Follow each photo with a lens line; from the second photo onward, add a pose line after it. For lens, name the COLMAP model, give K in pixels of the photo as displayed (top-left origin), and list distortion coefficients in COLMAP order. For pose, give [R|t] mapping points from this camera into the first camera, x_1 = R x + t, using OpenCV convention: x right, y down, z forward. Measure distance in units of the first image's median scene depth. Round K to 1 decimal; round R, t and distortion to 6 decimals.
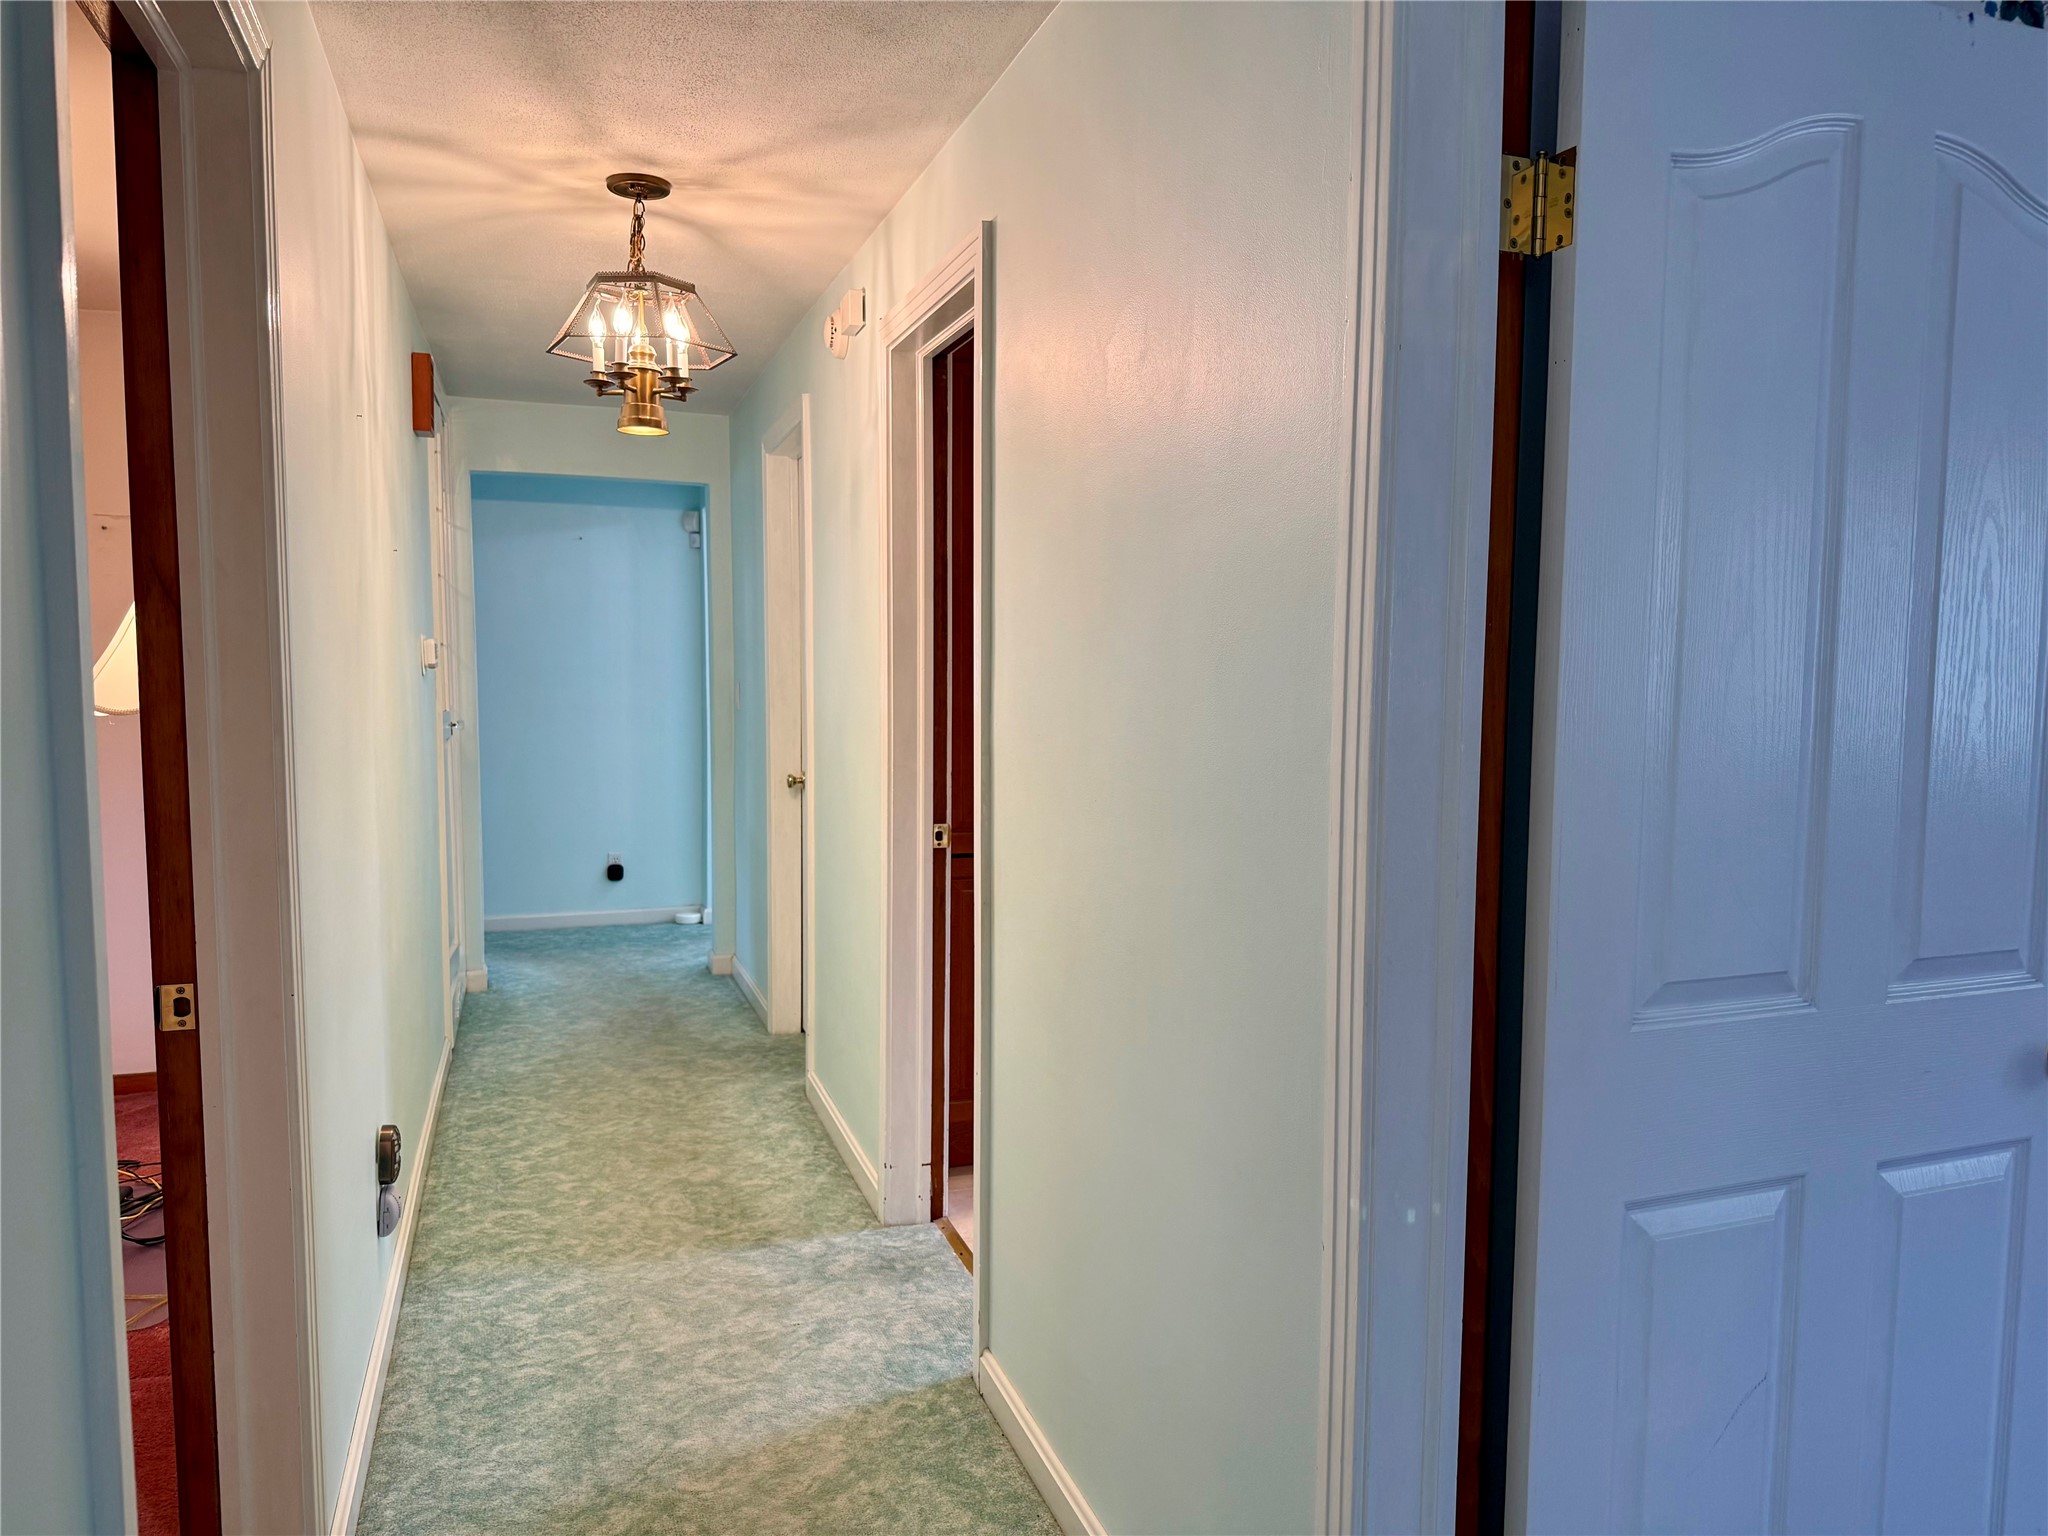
lens RADIAL K [[1432.3, 0, 1021.4], [0, 1432.3, 765.2], [0, 0, 1]] dist [0.031799, -0.031033]
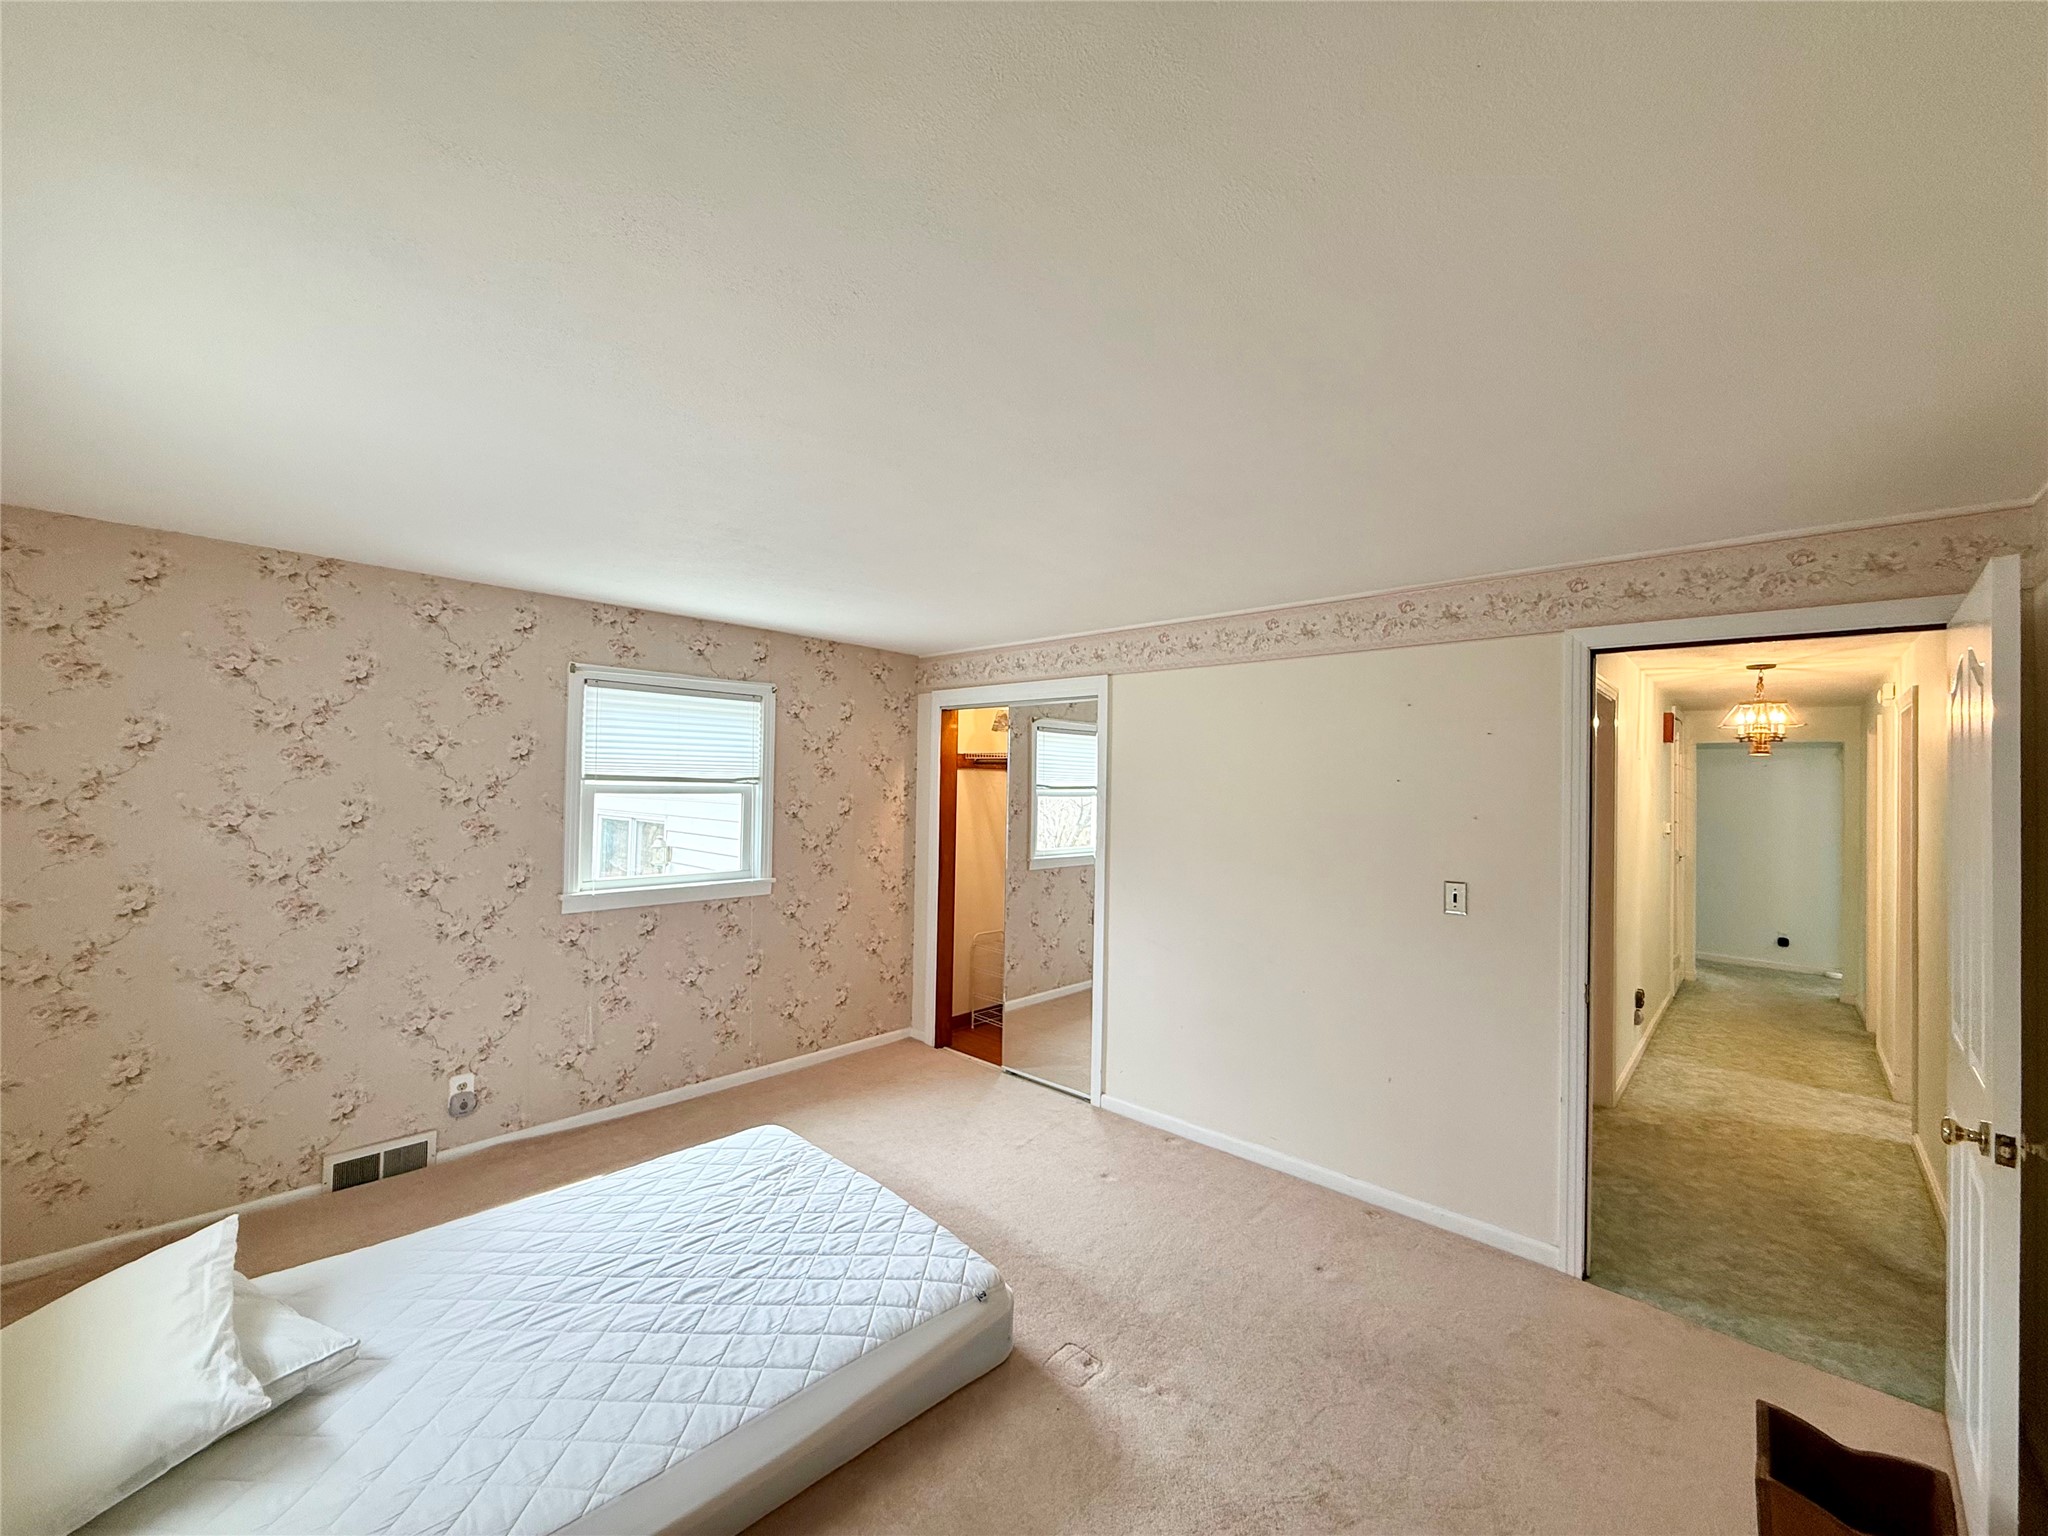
lens RADIAL K [[813.0, 0, 1004.6], [0, 813.0, 763.6], [0, 0, 1]] dist [-0.007437, 0.000143]
pose [[0.463074, -0.009716, -0.886266, 0.393795], [-0.097697, 0.993287, -0.061936, 0.015633], [0.880919, 0.115266, 0.459016, -0.879305]]
